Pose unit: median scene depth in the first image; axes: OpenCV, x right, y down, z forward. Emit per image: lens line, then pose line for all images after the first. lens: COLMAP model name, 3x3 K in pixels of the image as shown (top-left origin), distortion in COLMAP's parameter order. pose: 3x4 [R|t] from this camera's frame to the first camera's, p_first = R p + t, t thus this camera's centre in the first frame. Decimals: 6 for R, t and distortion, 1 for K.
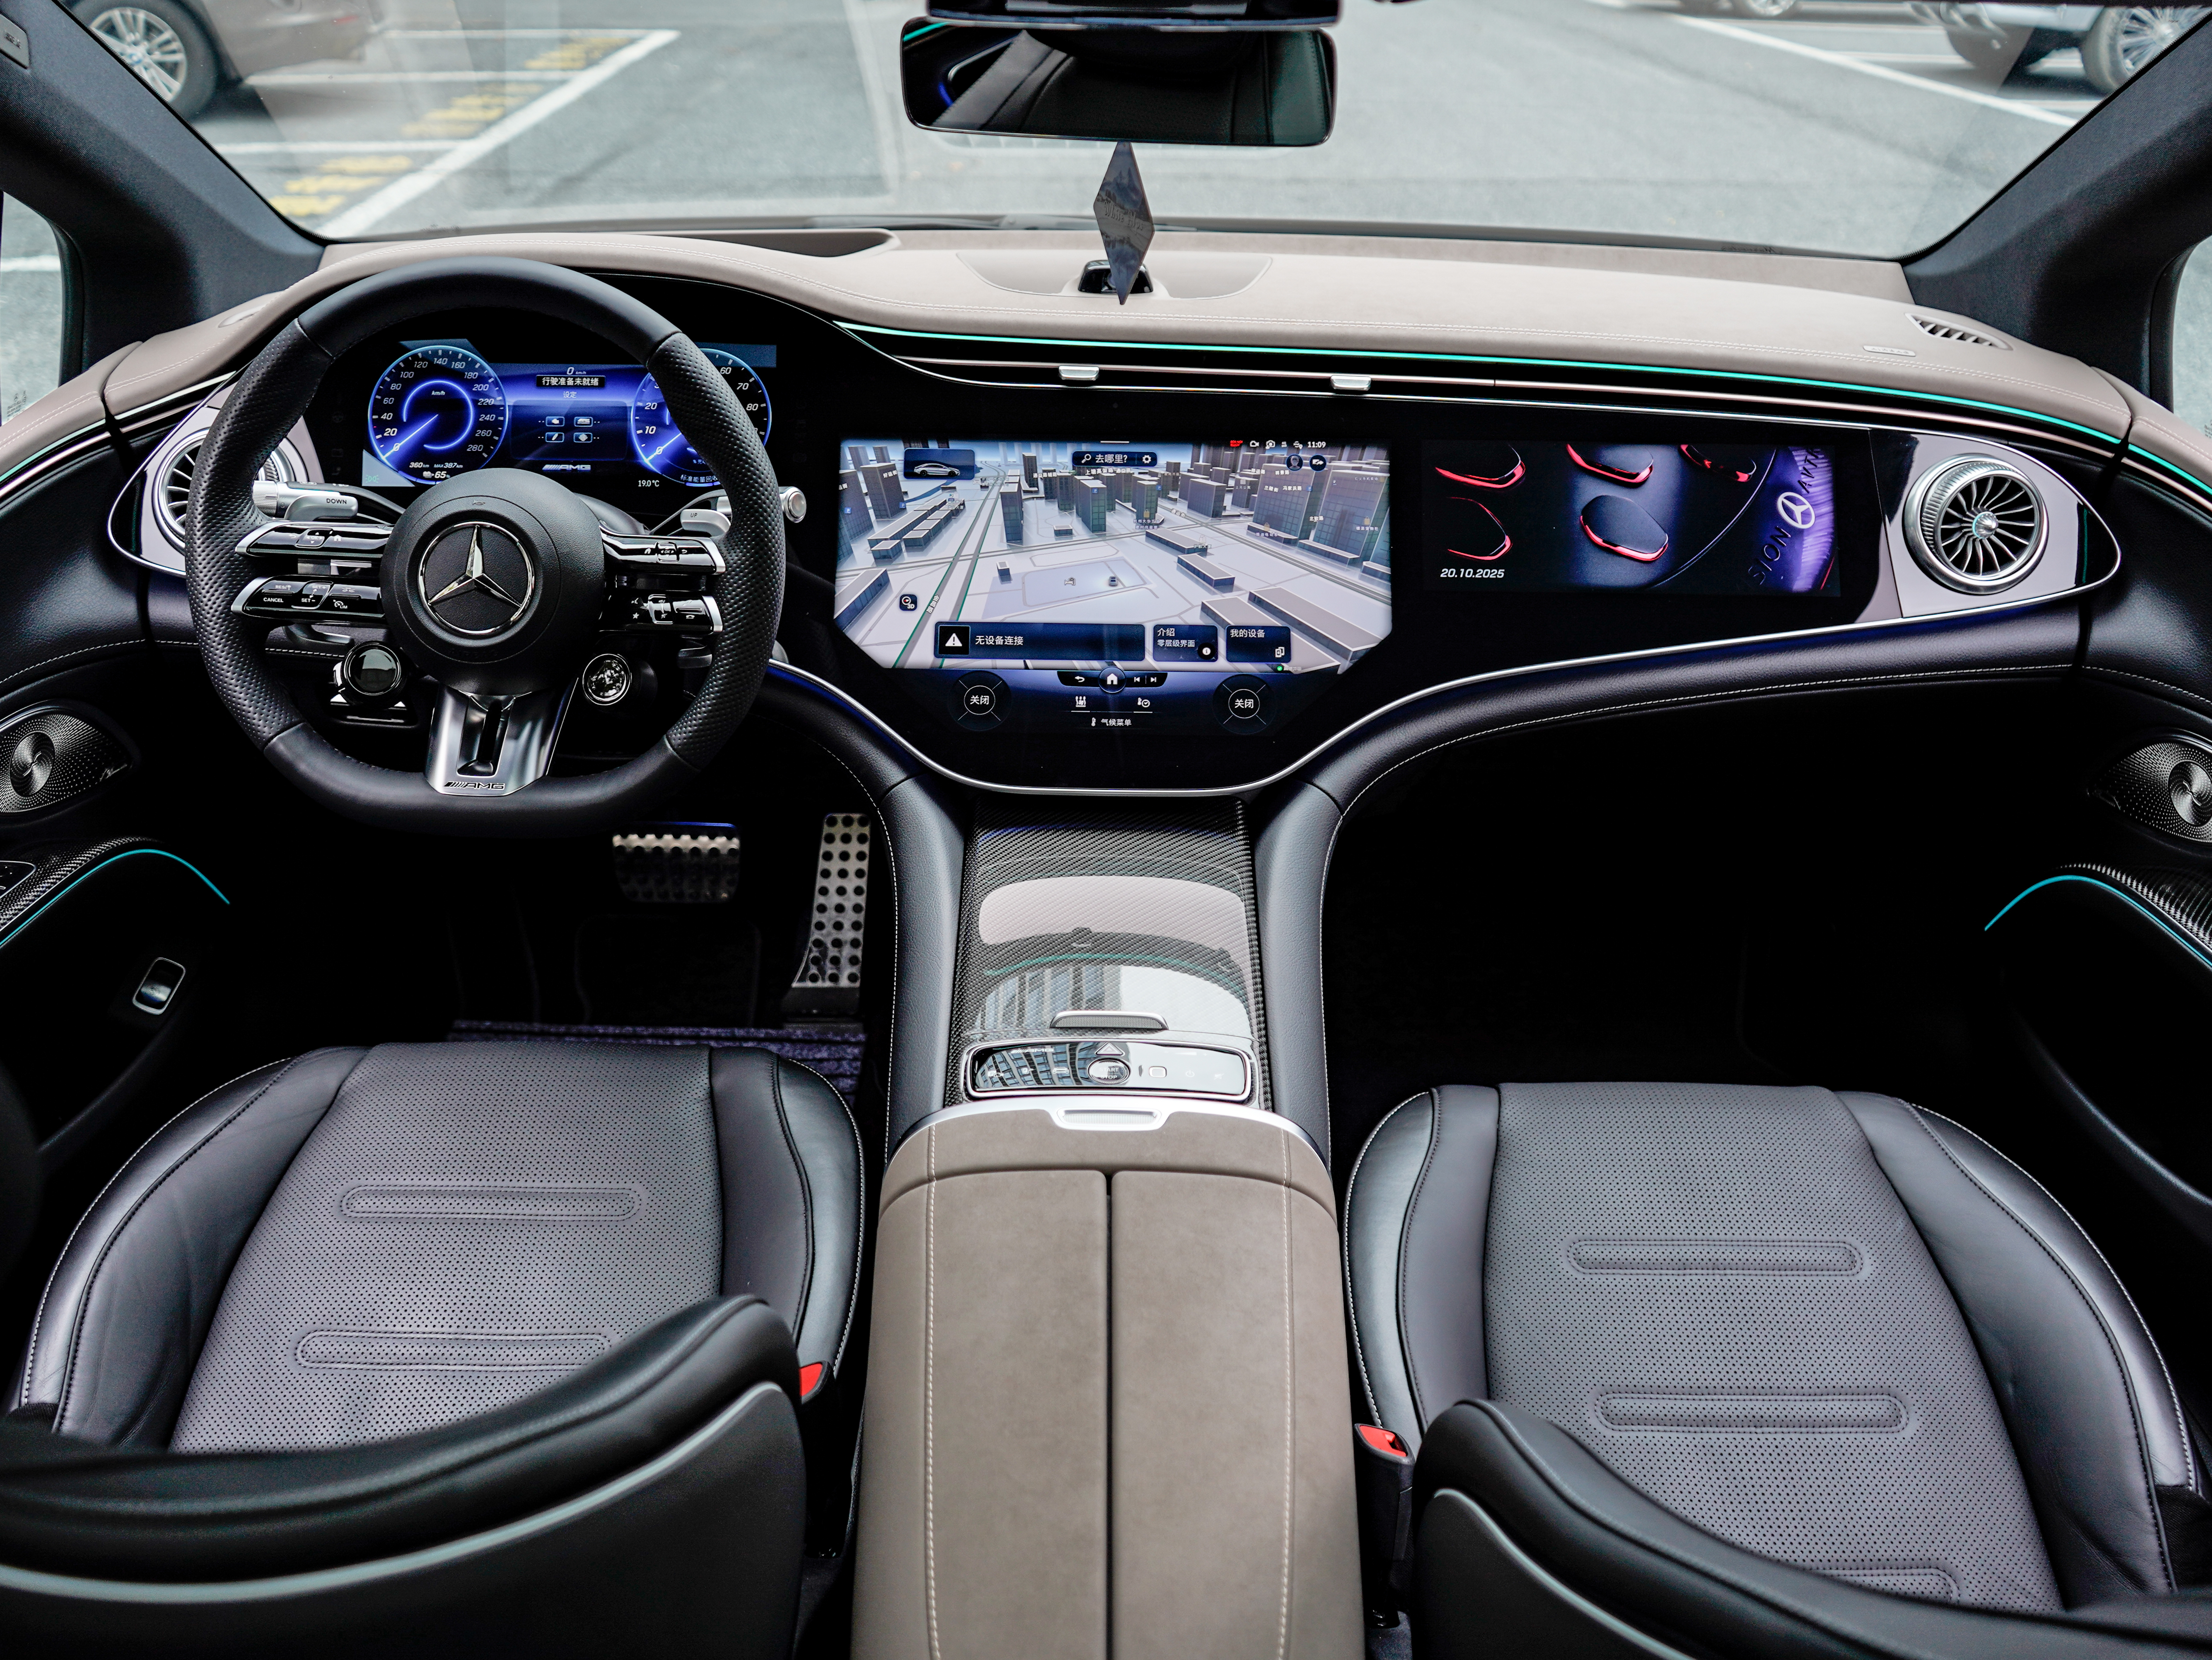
lens RADIAL K [[2059.7, 0, 1085.5], [0, 2059.7, 814.5], [0, 0, 1]] dist [-0.006949, 0.000000]
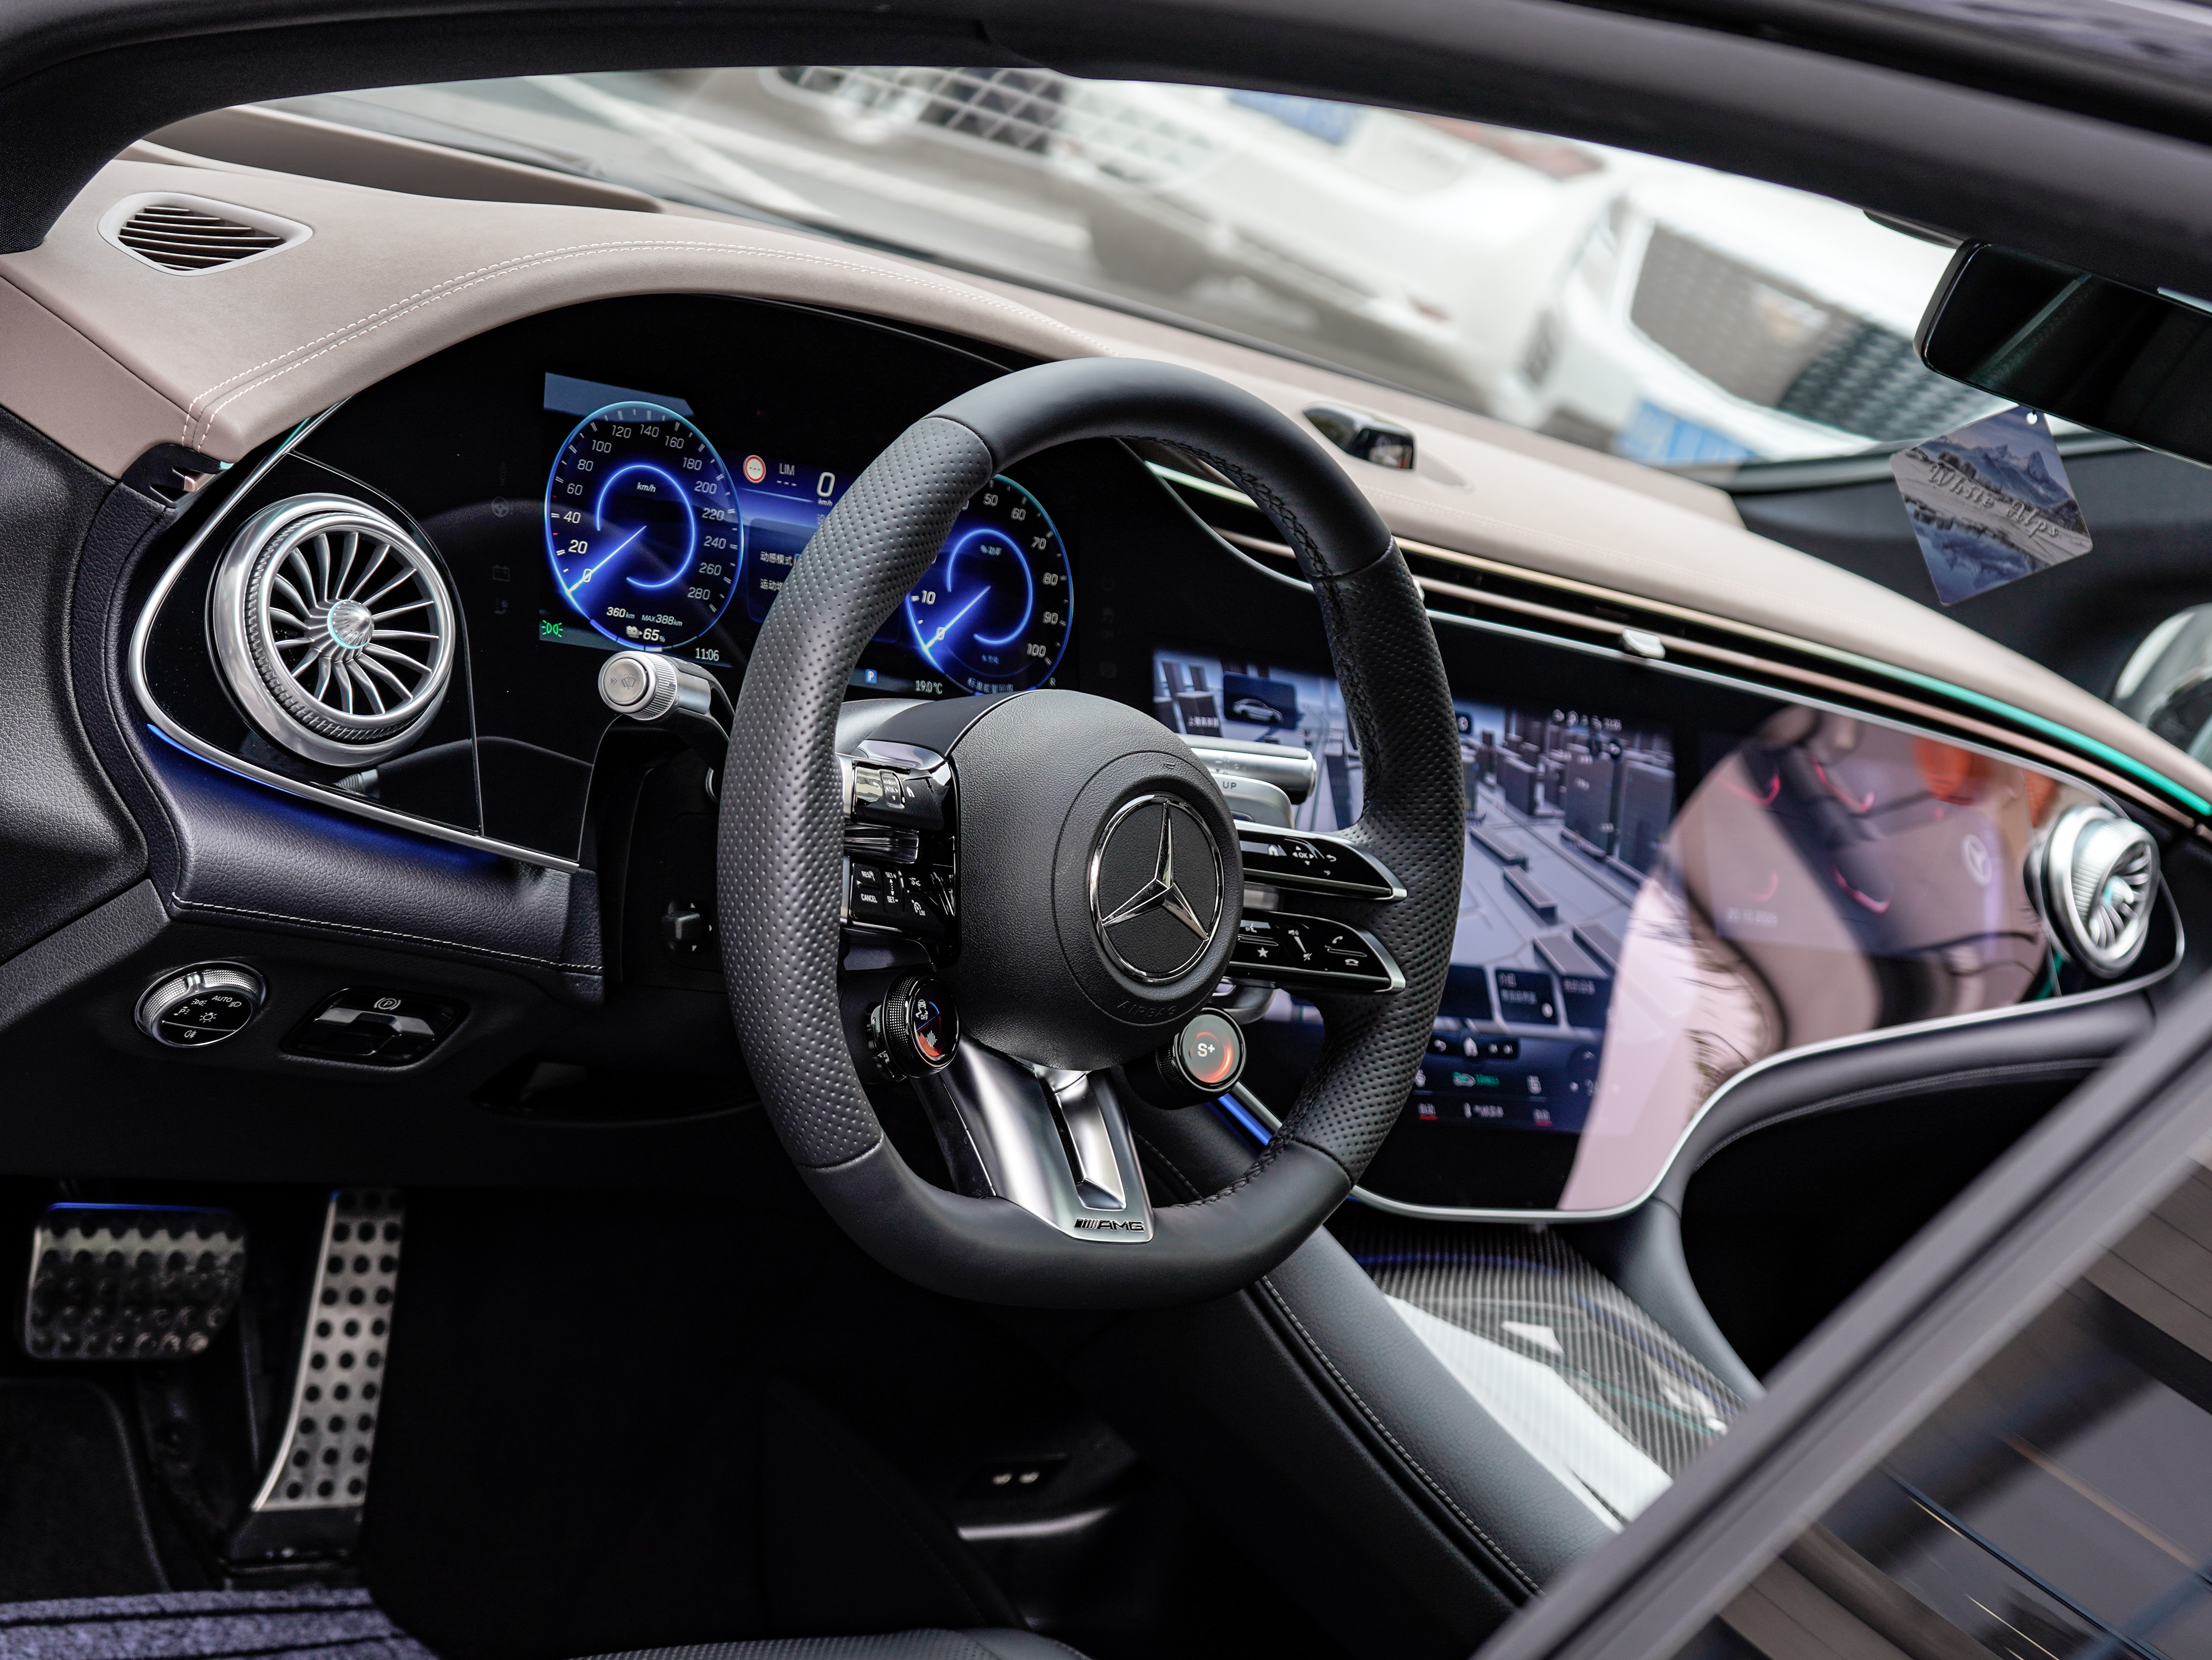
lens RADIAL K [[3706.1, 0, 1112.9], [0, 3706.1, 823.9], [0, 0, 1]] dist [-0.013260, 0.000000]
pose [[0.705399, 0.072055, 0.705138, -0.930455], [-0.035942, 0.997176, -0.065941, -0.053577], [-0.707898, 0.021171, 0.705997, 0.210332]]
